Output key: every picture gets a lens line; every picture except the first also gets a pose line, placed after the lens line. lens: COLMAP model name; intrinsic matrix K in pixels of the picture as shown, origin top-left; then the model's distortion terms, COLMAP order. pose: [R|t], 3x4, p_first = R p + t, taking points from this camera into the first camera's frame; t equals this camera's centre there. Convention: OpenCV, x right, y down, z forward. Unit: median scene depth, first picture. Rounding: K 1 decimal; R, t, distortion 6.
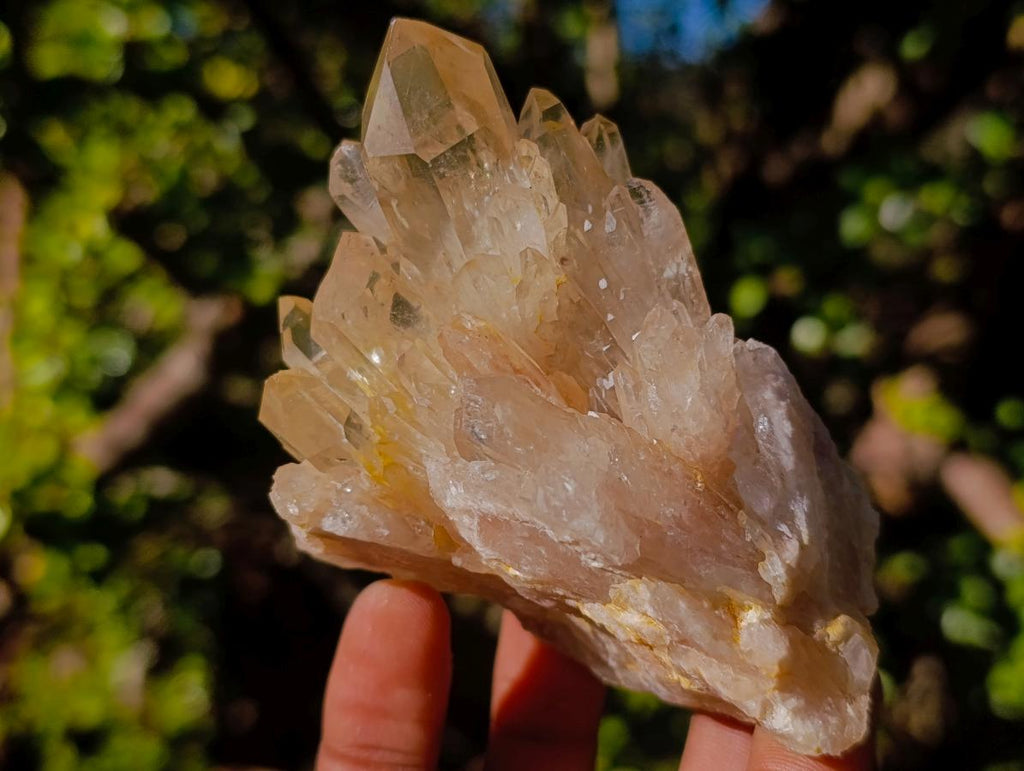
lens RADIAL K [[1599.7, 0, 500.8], [0, 1599.7, 386.2], [0, 0, 1]] dist [0.143934, 0.000000]
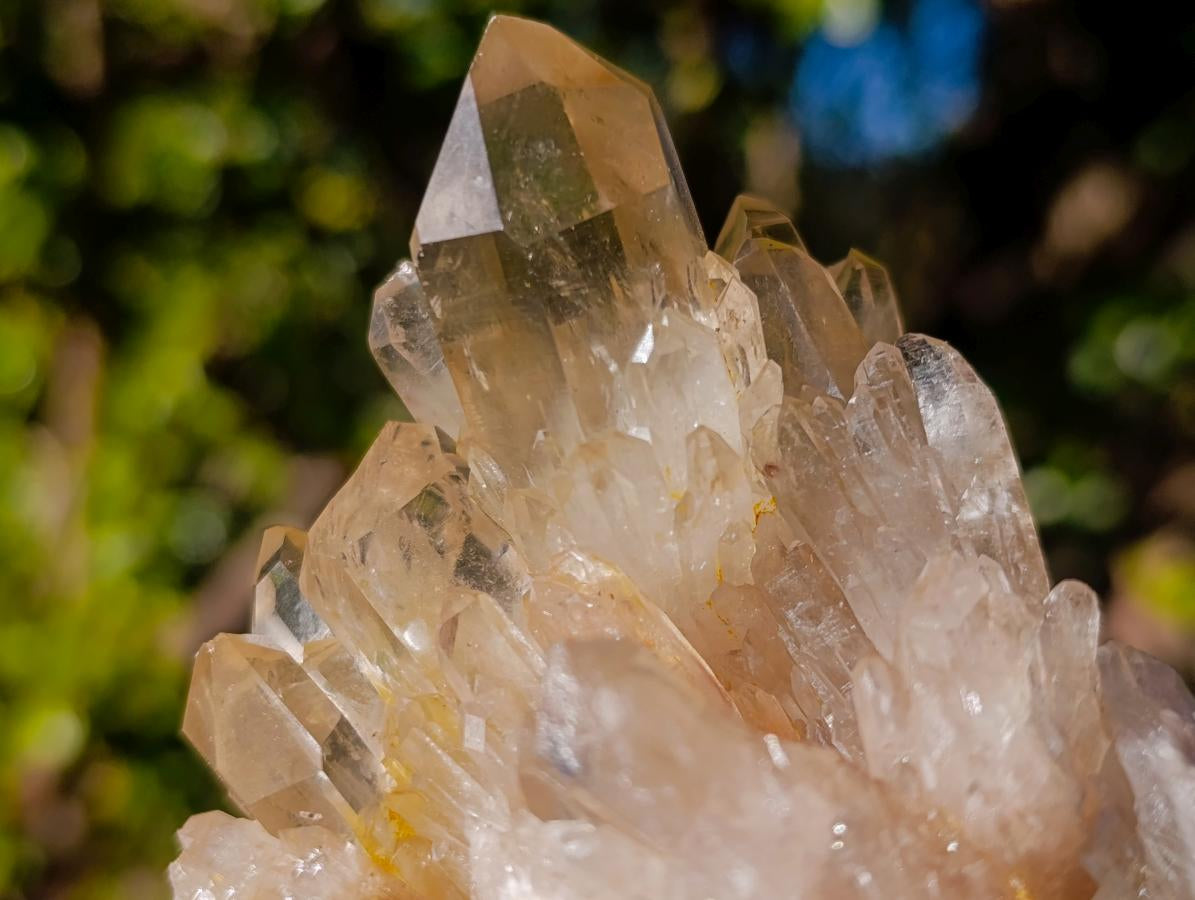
lens RADIAL K [[1866.8, 0, 588.3], [0, 1866.8, 448.8], [0, 0, 1]] dist [0.143934, 0.000000]
pose [[0.992283, 0.068173, -0.103570, 0.042876], [-0.092400, 0.963560, -0.251025, 0.076079], [0.082683, 0.258658, 0.962424, 0.398192]]
